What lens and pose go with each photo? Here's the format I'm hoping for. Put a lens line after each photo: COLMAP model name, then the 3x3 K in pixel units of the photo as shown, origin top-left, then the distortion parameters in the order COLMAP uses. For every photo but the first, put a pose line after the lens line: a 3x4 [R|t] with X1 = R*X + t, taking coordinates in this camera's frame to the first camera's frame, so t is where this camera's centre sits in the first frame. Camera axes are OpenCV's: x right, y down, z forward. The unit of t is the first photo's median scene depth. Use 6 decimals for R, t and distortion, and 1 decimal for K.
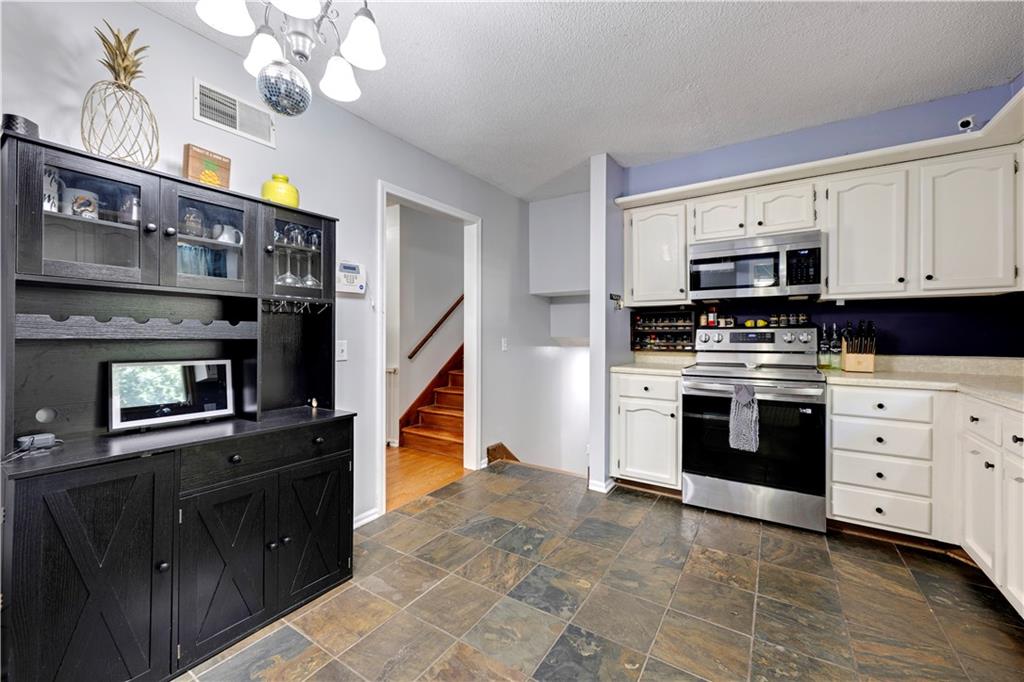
lens RADIAL K [[409.1, 0, 508.7], [0, 409.1, 342.7], [0, 0, 1]] dist [0.001648, 0.000247]
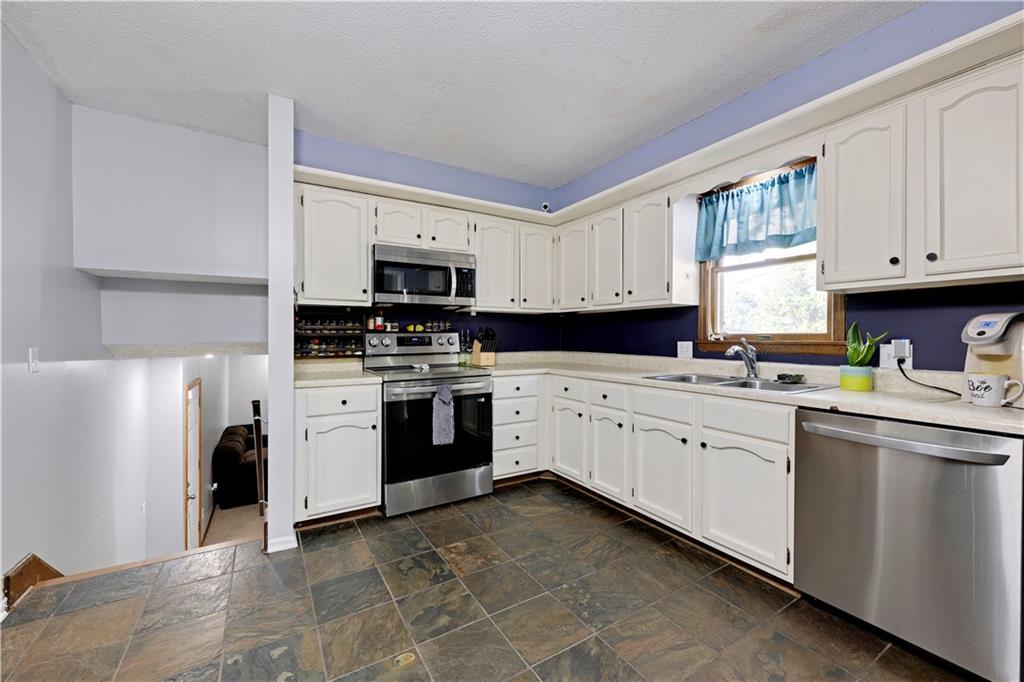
lens RADIAL K [[409.1, 0, 508.7], [0, 409.1, 342.7], [0, 0, 1]] dist [0.001648, 0.000247]
pose [[0.428624, -0.015530, 0.903350, -0.307565], [0.021550, 0.999744, 0.006962, -0.011596], [-0.903226, 0.016483, 0.428849, 0.340746]]
